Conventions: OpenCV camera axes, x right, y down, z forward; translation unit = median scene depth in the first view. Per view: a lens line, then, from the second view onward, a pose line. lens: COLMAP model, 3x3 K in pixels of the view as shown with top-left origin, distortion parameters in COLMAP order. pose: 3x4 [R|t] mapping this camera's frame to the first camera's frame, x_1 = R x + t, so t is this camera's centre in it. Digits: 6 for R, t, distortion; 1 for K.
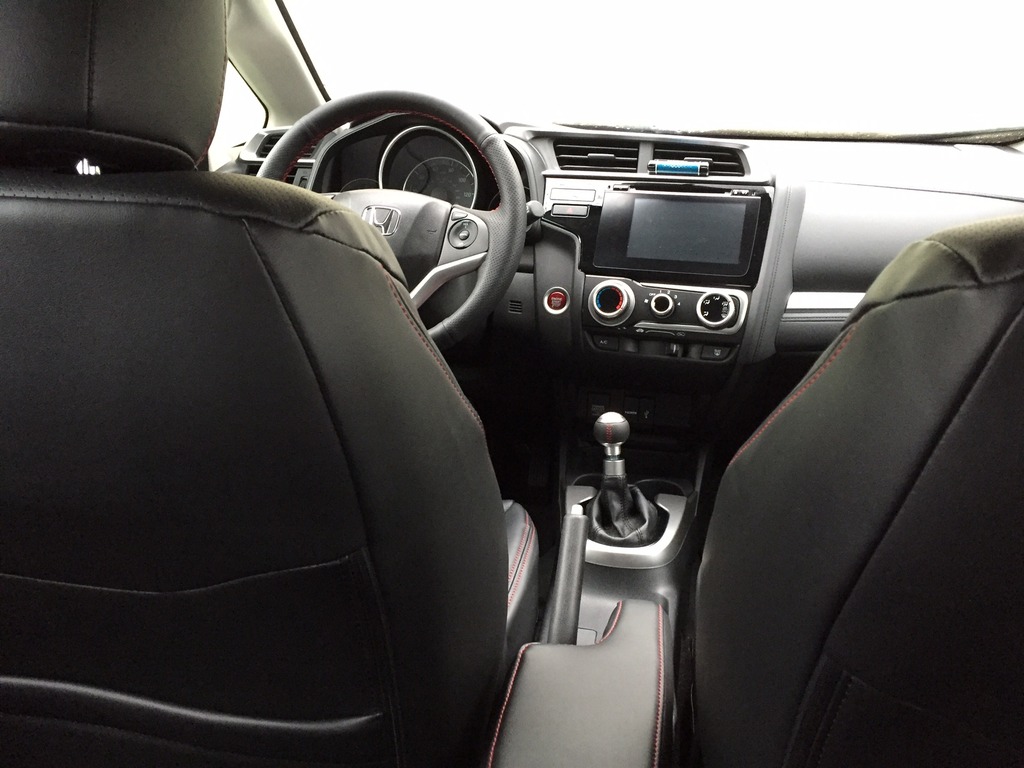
lens RADIAL K [[866.2, 0, 511.0], [0, 866.2, 382.9], [0, 0, 1]] dist [0.049662, -0.026661]
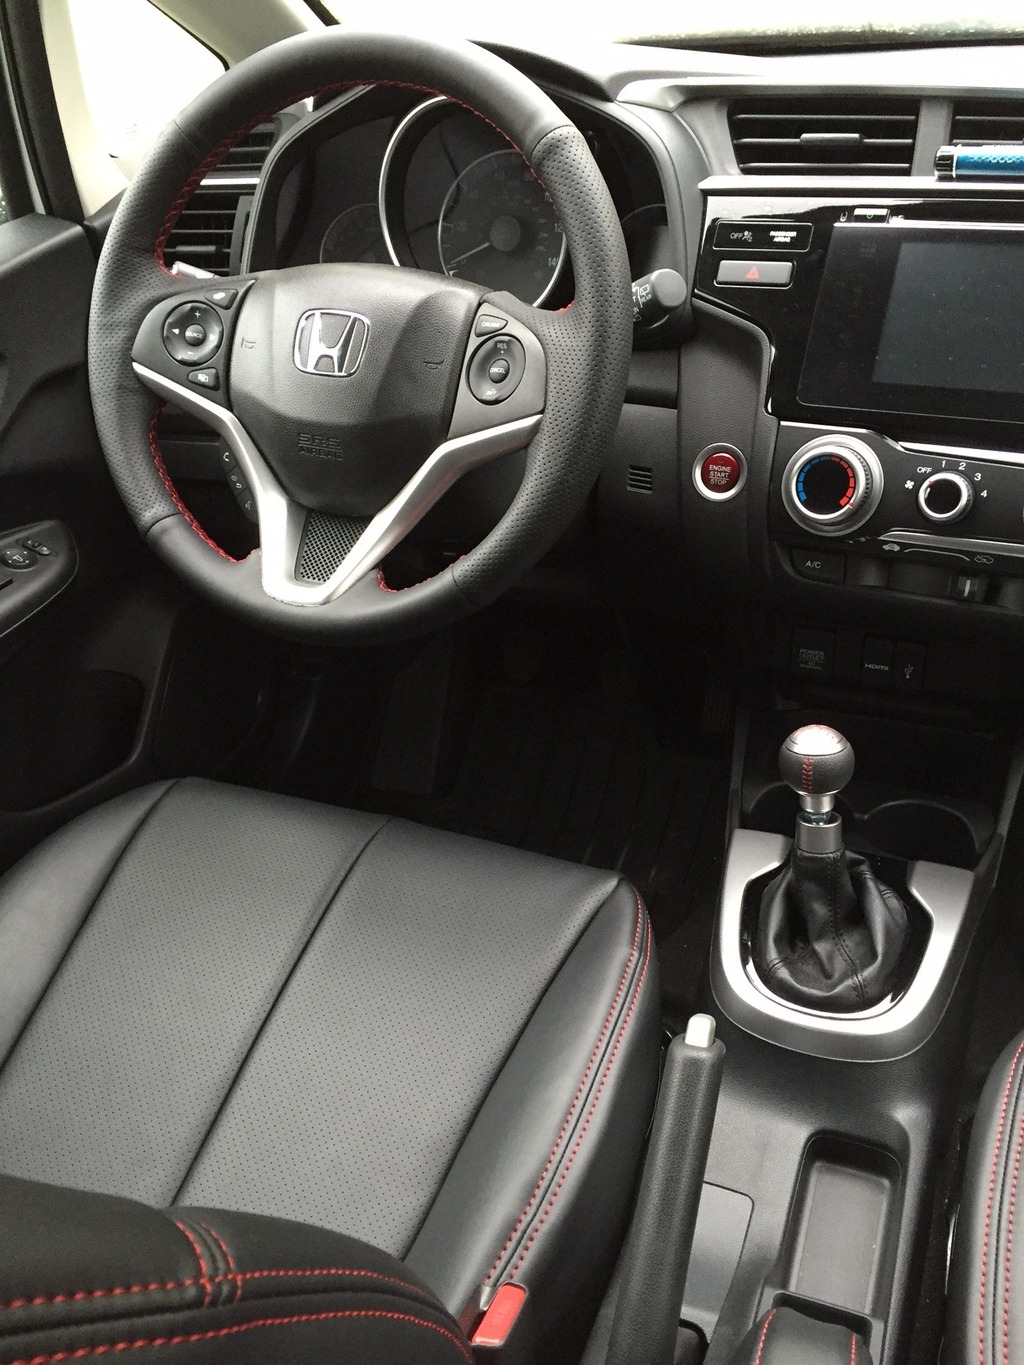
lens RADIAL K [[1154.7, 0, 513.5], [0, 1154.7, 685.6], [0, 0, 1]] dist [0.049662, -0.026661]
pose [[0.977711, 0.025101, -0.208450, 0.081232], [0.027200, 0.969317, 0.244303, -0.146719], [0.208186, -0.244527, 0.947029, 0.342857]]
